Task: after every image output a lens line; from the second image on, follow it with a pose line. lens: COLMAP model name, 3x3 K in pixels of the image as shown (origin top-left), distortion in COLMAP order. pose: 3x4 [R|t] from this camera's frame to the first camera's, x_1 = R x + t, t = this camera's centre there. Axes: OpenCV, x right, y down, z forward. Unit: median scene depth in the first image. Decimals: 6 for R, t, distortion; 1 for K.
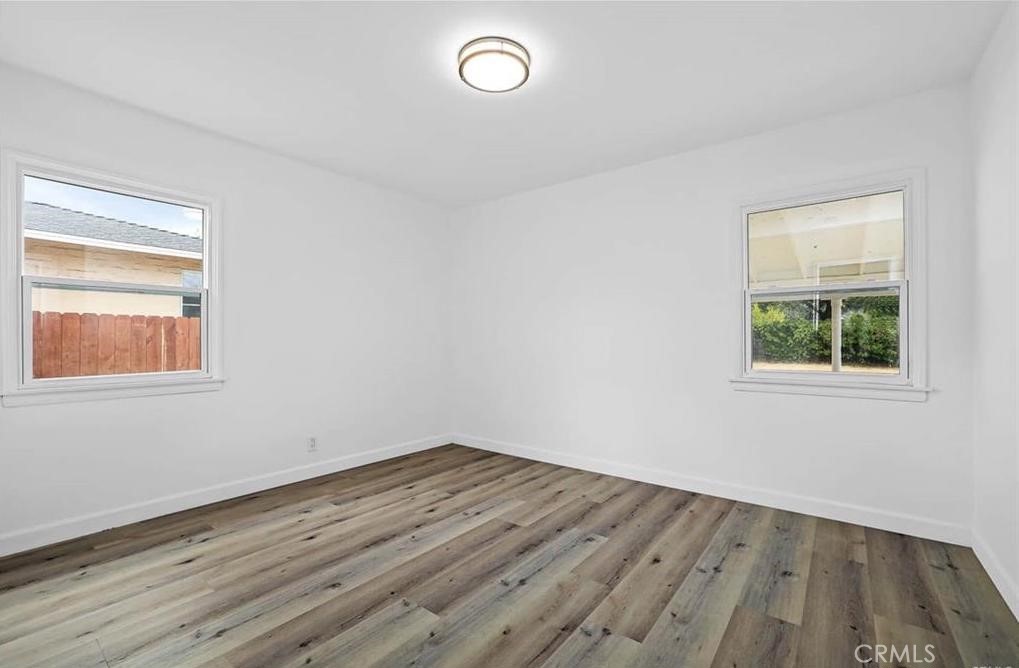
lens RADIAL K [[448.6, 0, 510.6], [0, 448.6, 328.9], [0, 0, 1]] dist [-0.055956, 0.020322]
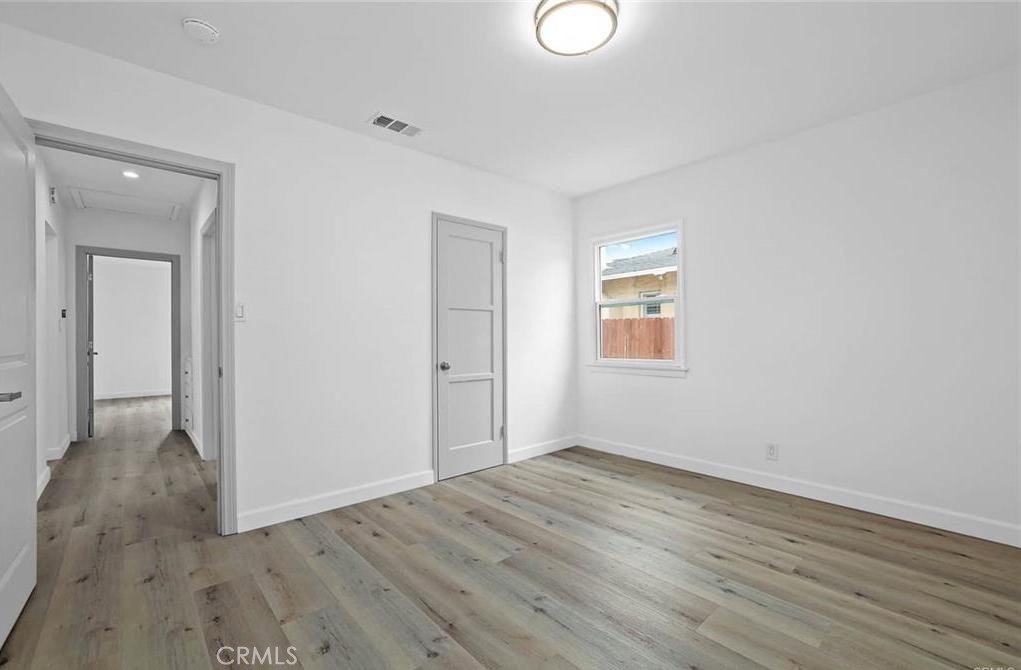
lens RADIAL K [[449.5, 0, 511.6], [0, 449.5, 329.9], [0, 0, 1]] dist [-0.055956, 0.020322]
pose [[-0.206099, -0.012362, -0.978453, 0.690714], [0.025818, 0.999503, -0.018066, 0.019498], [0.978191, -0.028985, -0.205677, 0.866461]]
